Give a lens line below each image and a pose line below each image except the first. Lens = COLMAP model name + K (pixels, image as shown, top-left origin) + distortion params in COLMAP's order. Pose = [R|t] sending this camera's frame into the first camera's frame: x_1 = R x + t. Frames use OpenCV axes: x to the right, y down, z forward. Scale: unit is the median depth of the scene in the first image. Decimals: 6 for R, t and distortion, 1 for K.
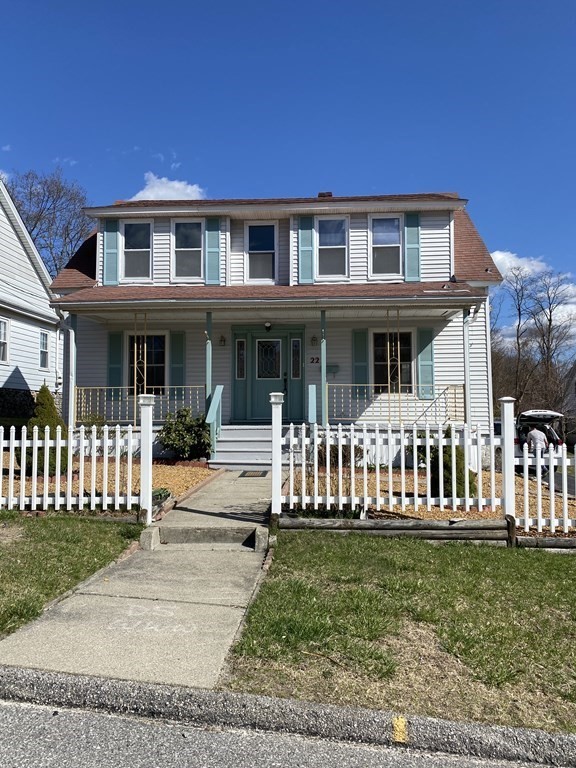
lens RADIAL K [[589.2, 0, 287.5], [0, 589.2, 384.6], [0, 0, 1]] dist [0.024903, -0.036968]
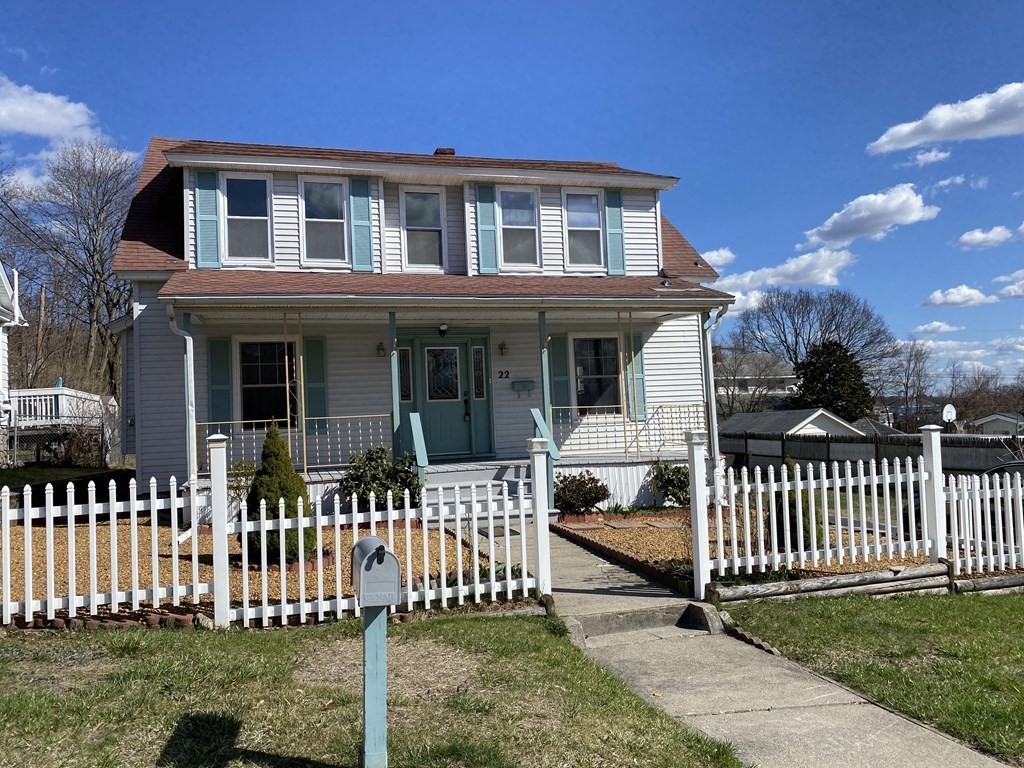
lens RADIAL K [[785.6, 0, 514.1], [0, 785.6, 383.6], [0, 0, 1]] dist [0.024903, -0.036968]
pose [[0.944715, -0.018822, 0.327352, -0.272125], [0.022982, 0.999697, -0.008845, -0.020380], [-0.327086, 0.015879, 0.944861, 0.036961]]
